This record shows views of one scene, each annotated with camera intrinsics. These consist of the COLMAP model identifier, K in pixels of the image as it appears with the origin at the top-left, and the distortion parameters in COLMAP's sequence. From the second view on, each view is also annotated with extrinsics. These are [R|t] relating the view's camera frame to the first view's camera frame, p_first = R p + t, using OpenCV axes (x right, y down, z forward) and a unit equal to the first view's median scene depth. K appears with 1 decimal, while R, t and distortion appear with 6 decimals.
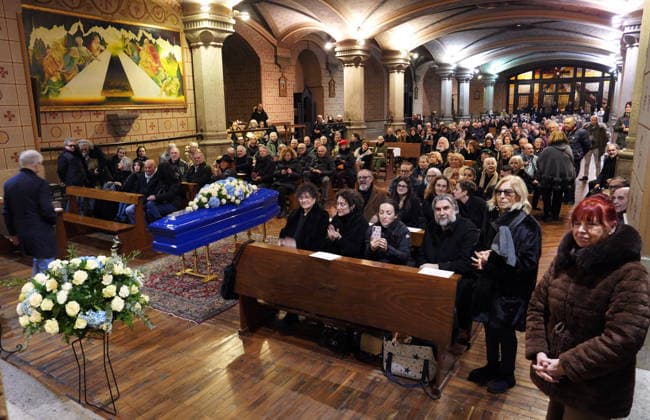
lens RADIAL K [[472.1, 0, 325.0], [0, 472.1, 210.0], [0, 0, 1]] dist [-0.100316, 0.069361]
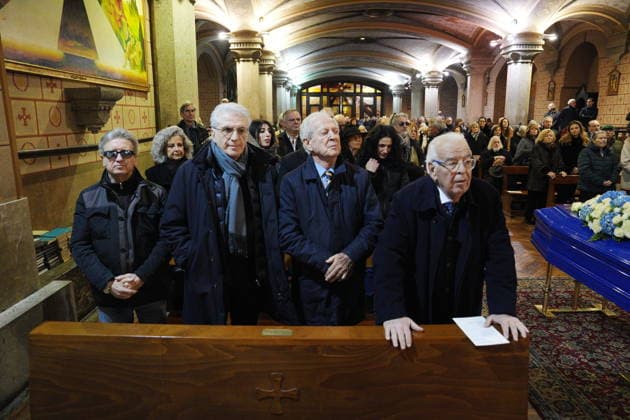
lens RADIAL K [[433.7, 0, 316.6], [0, 433.7, 210.6], [0, 0, 1]] dist [-0.114279, 0.086865]
pose [[0.870194, -0.075894, 0.486829, -0.261203], [0.078446, 0.996803, 0.015177, -0.032752], [-0.486424, 0.024983, 0.873366, 0.261857]]
